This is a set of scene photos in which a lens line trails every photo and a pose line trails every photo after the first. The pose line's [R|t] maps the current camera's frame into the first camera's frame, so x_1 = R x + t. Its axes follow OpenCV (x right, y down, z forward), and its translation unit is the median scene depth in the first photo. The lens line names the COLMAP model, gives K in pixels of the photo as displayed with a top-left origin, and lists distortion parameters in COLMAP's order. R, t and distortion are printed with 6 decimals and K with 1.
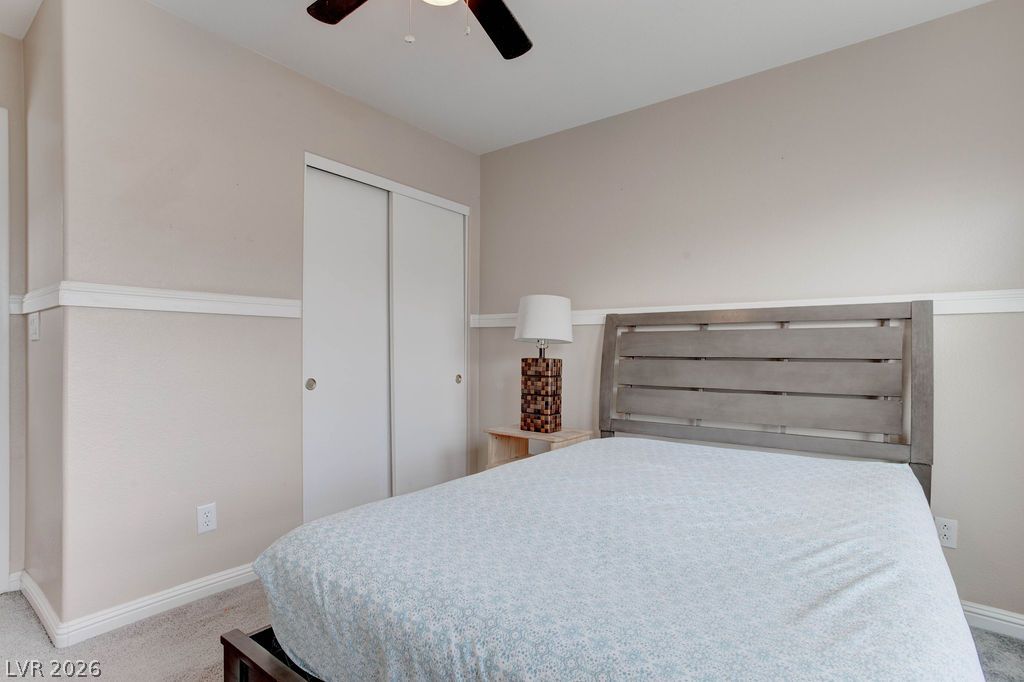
lens RADIAL K [[497.8, 0, 516.5], [0, 497.8, 350.1], [0, 0, 1]] dist [-0.063805, 0.039996]
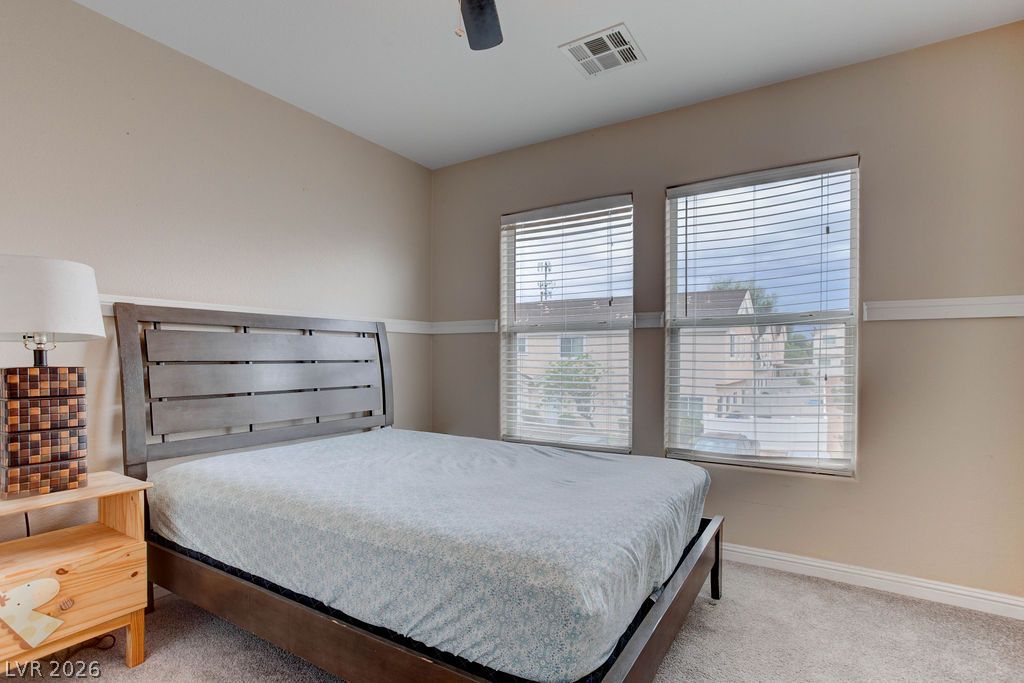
lens RADIAL K [[497.8, 0, 516.5], [0, 497.8, 350.6], [0, 0, 1]] dist [-0.063805, 0.039996]
pose [[-0.100175, 0.005343, 0.994956, -0.587271], [-0.008358, 0.999946, -0.006212, -0.003828], [-0.994935, -0.008939, -0.100125, 0.516828]]
